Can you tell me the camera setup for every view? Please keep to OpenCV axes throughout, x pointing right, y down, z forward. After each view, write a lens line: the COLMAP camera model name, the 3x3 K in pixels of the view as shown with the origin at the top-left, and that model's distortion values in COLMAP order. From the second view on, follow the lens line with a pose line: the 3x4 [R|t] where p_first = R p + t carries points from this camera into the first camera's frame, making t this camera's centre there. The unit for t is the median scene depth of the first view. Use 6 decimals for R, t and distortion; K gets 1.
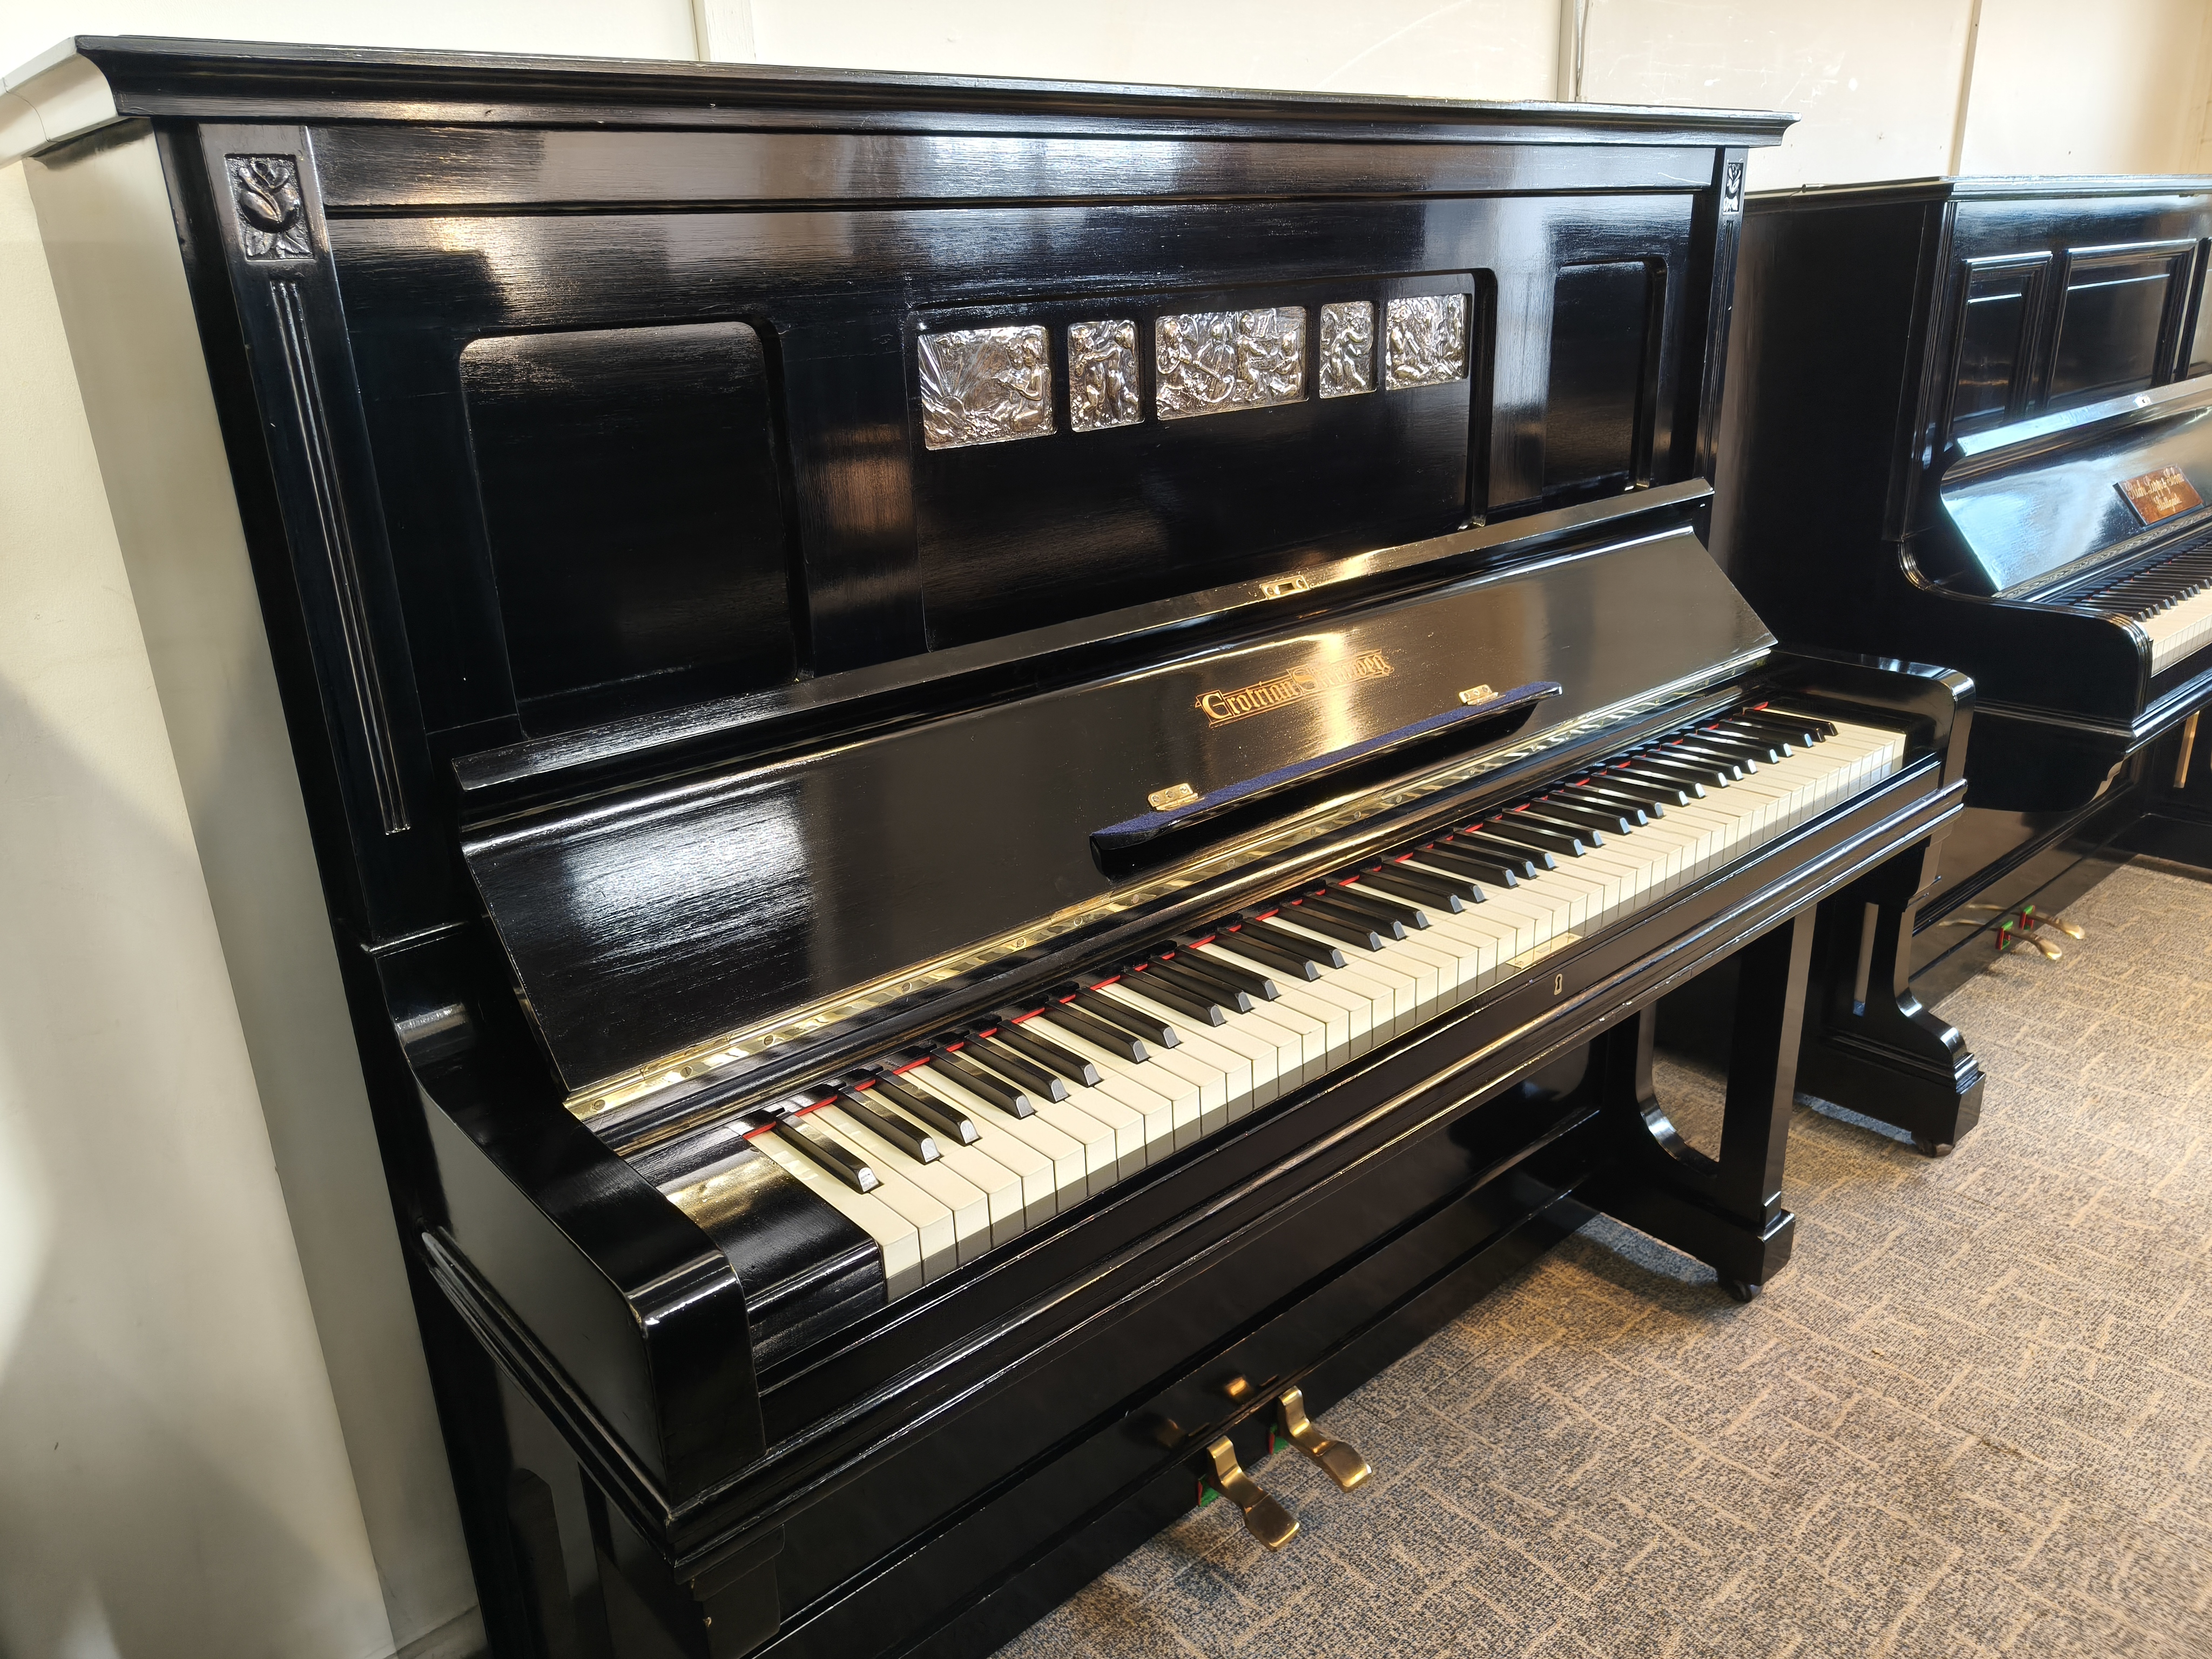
lens RADIAL K [[1567.2, 0, 1104.0], [0, 1567.2, 828.1], [0, 0, 1]] dist [0.003878, 0.001537]
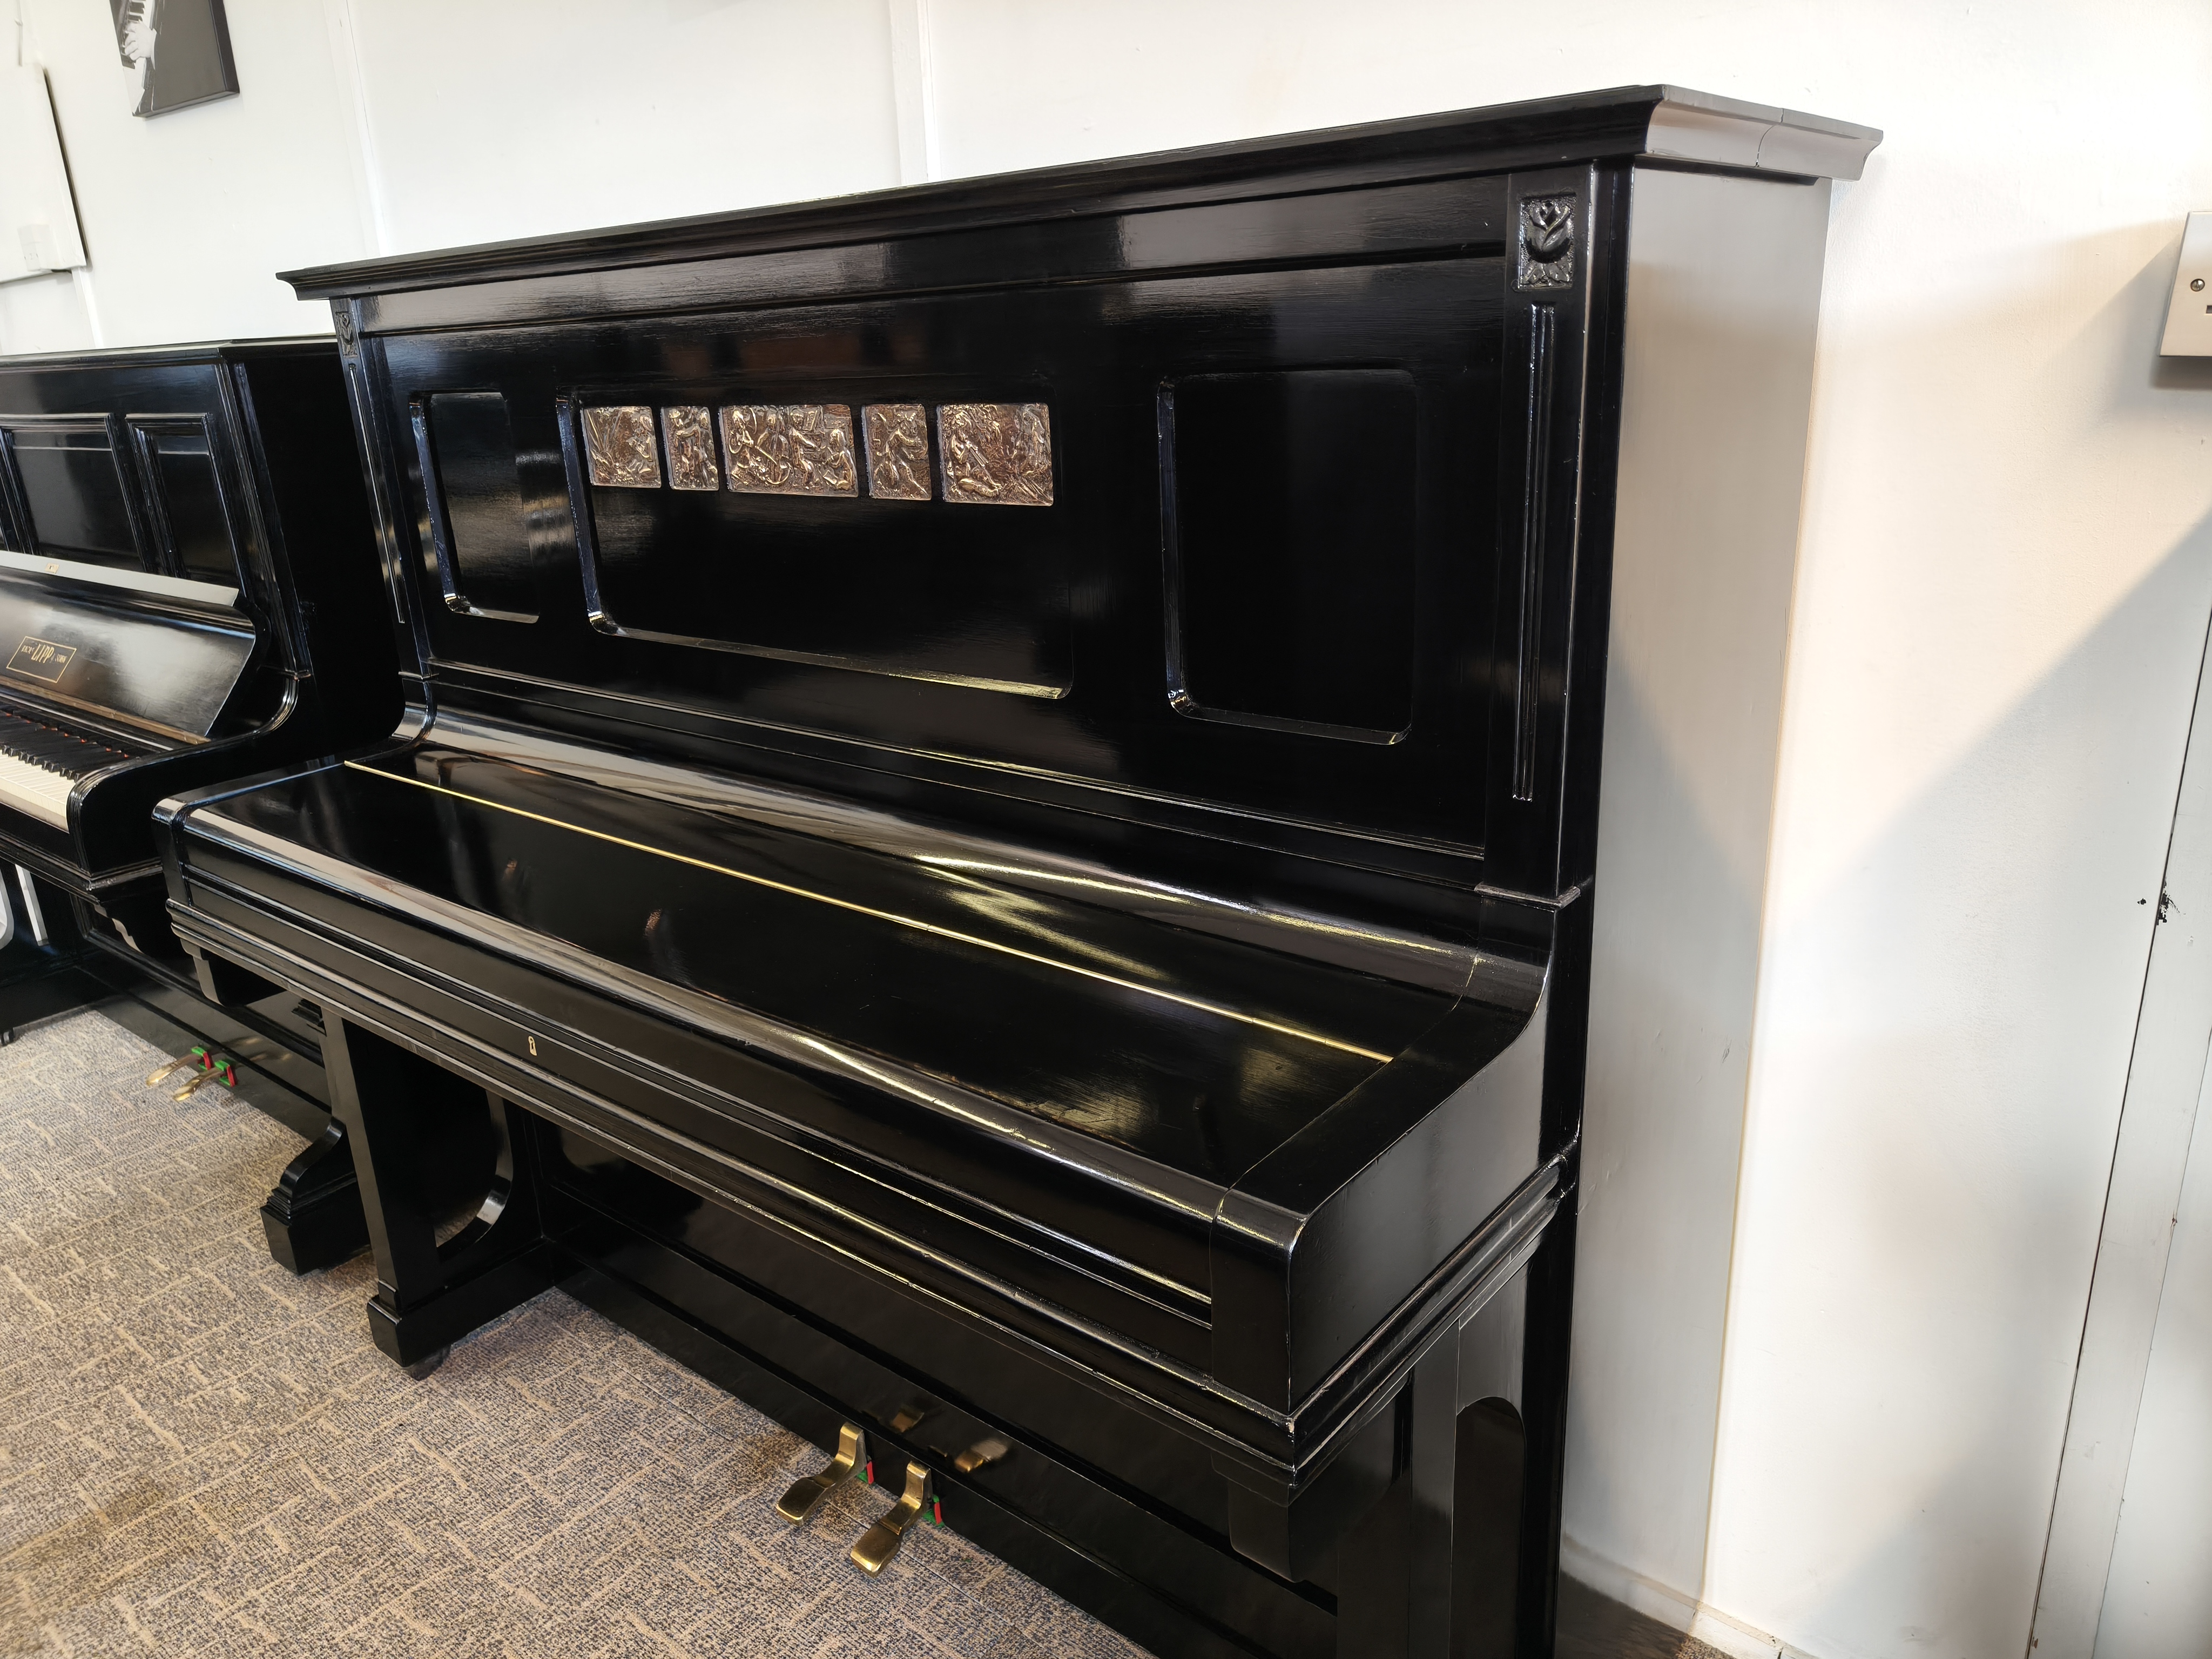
lens RADIAL K [[1567.2, 0, 1102.4], [0, 1567.2, 832.7], [0, 0, 1]] dist [0.003878, 0.001537]
pose [[0.160657, 0.332498, -0.929319, 0.987464], [-0.303561, 0.912558, 0.274022, -0.339541], [0.939170, 0.238082, 0.247543, 0.805965]]
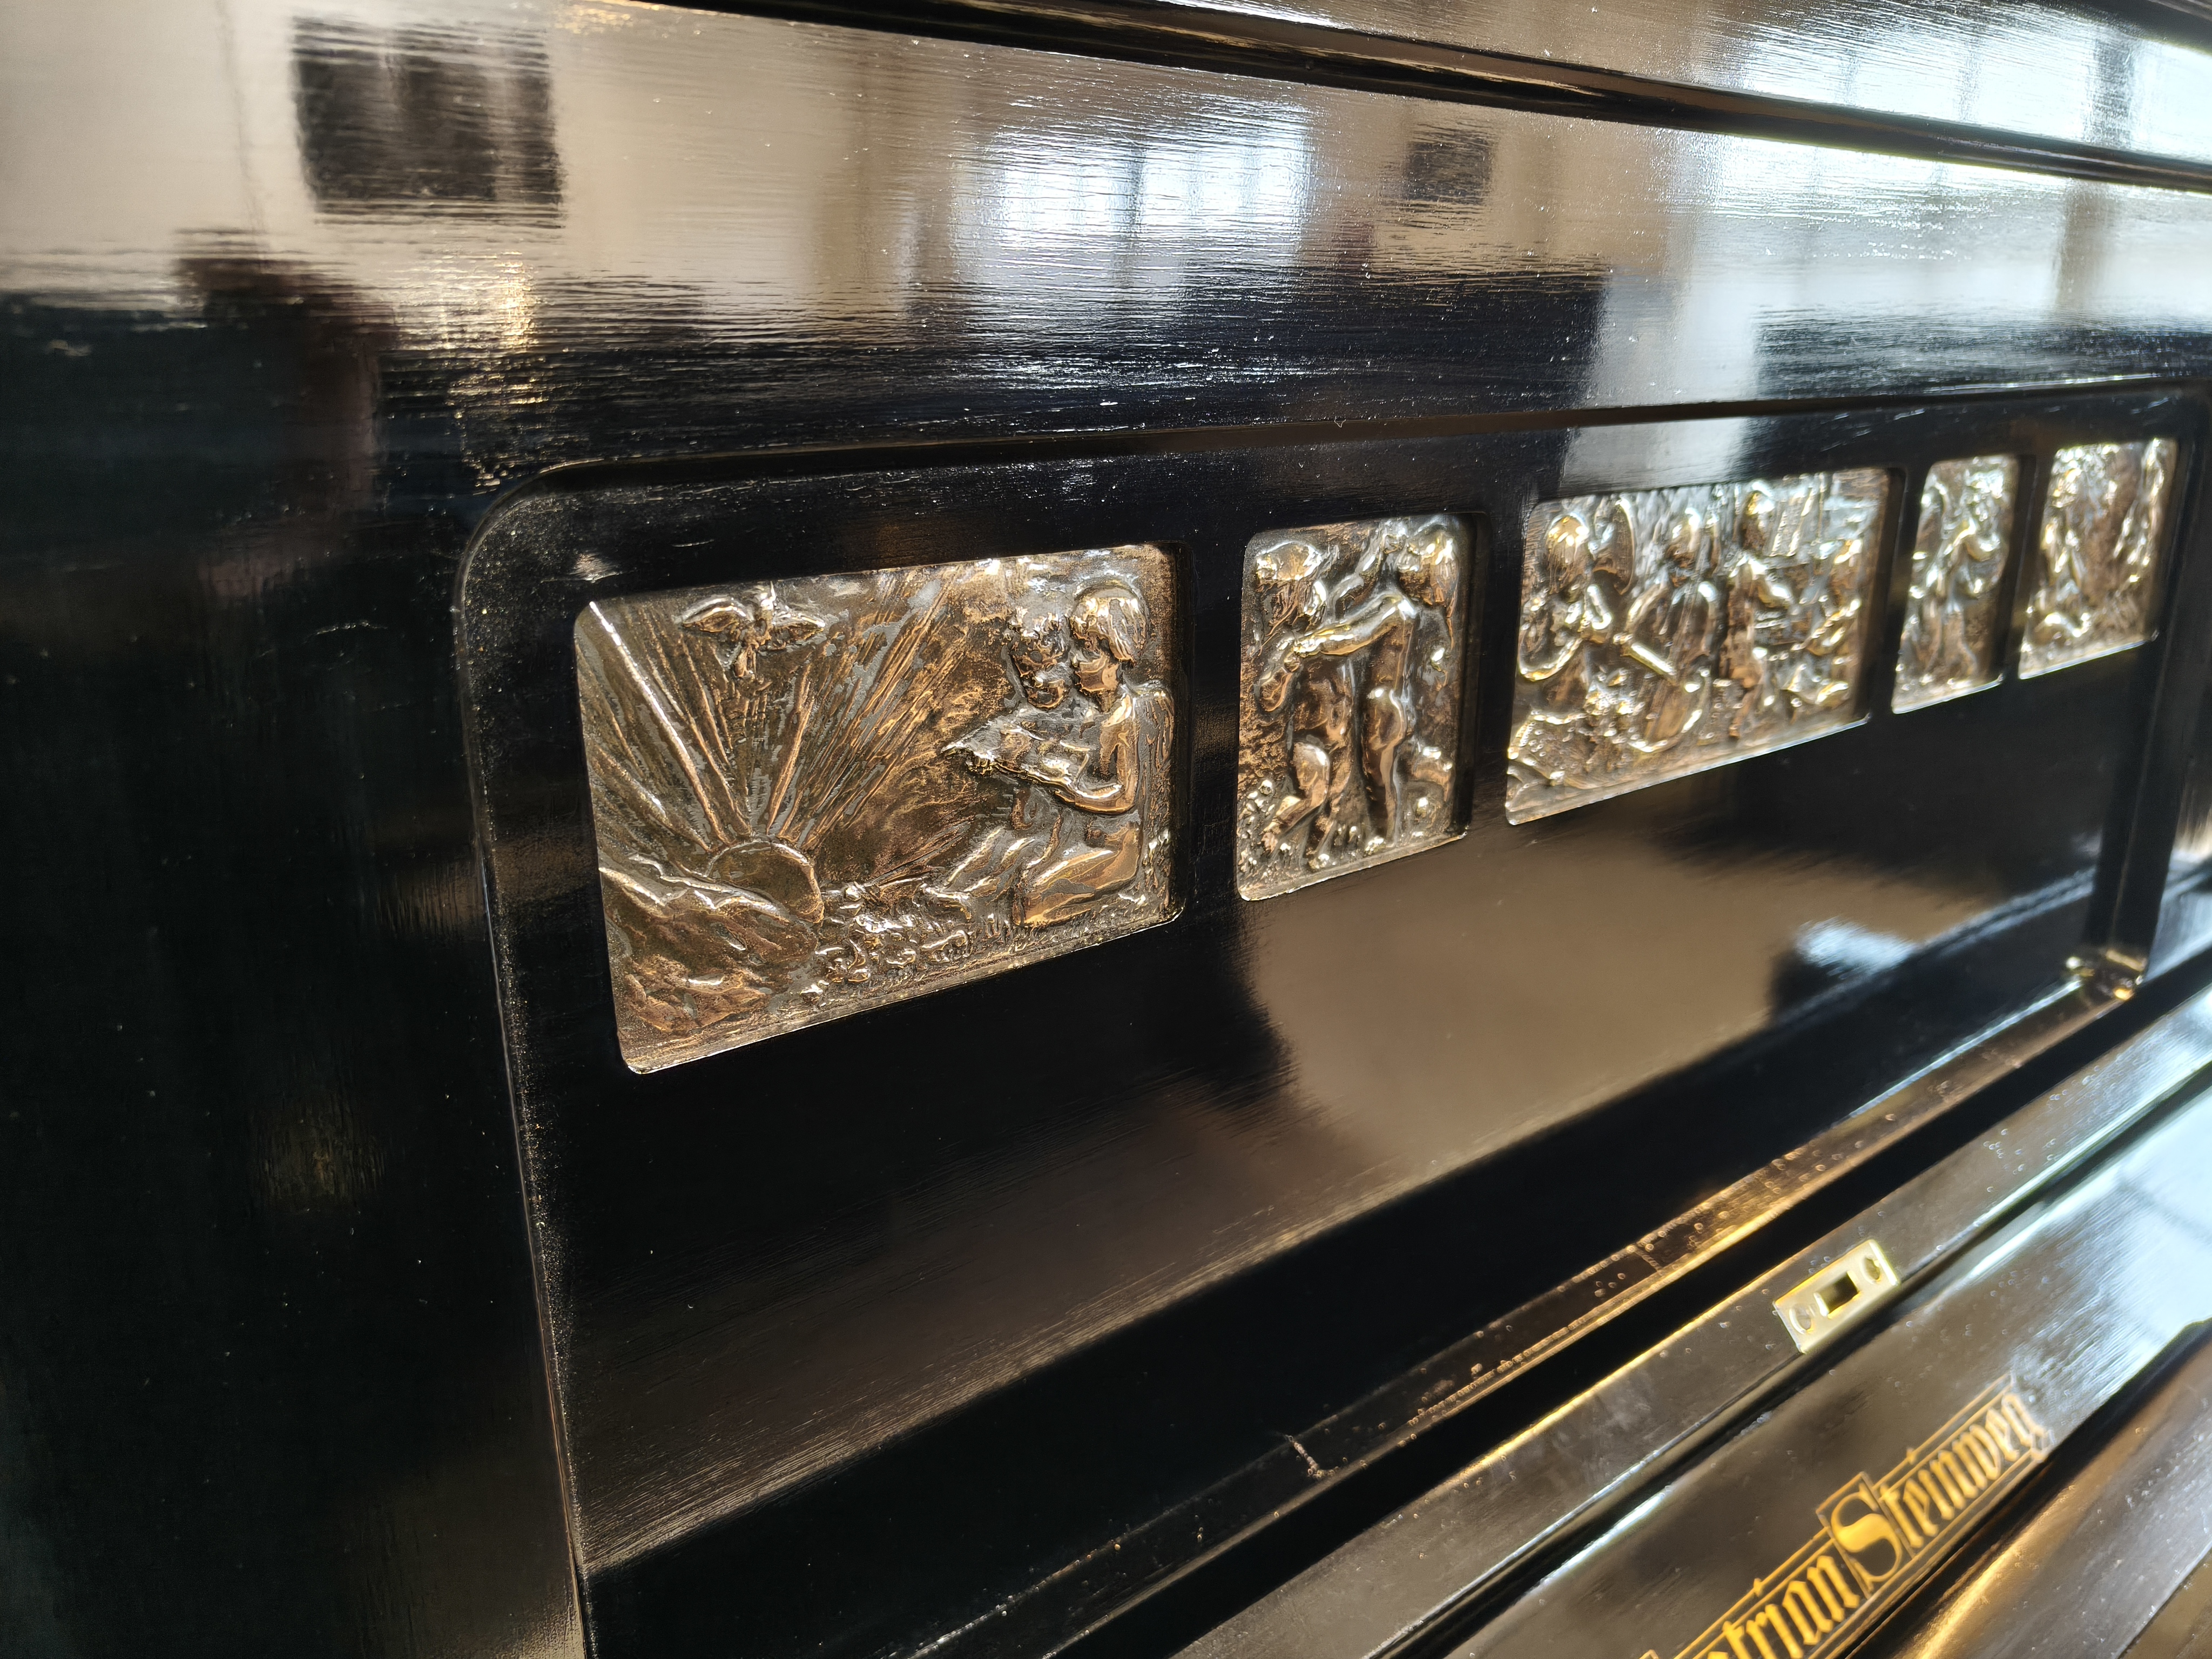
lens RADIAL K [[1567.2, 0, 1100.6], [0, 1567.2, 841.0], [0, 0, 1]] dist [0.003878, 0.001537]
pose [[0.997861, 0.039962, -0.051725, -0.023156], [-0.042832, 0.997533, -0.055617, -0.184503], [0.049375, 0.057713, 0.997111, 0.535210]]
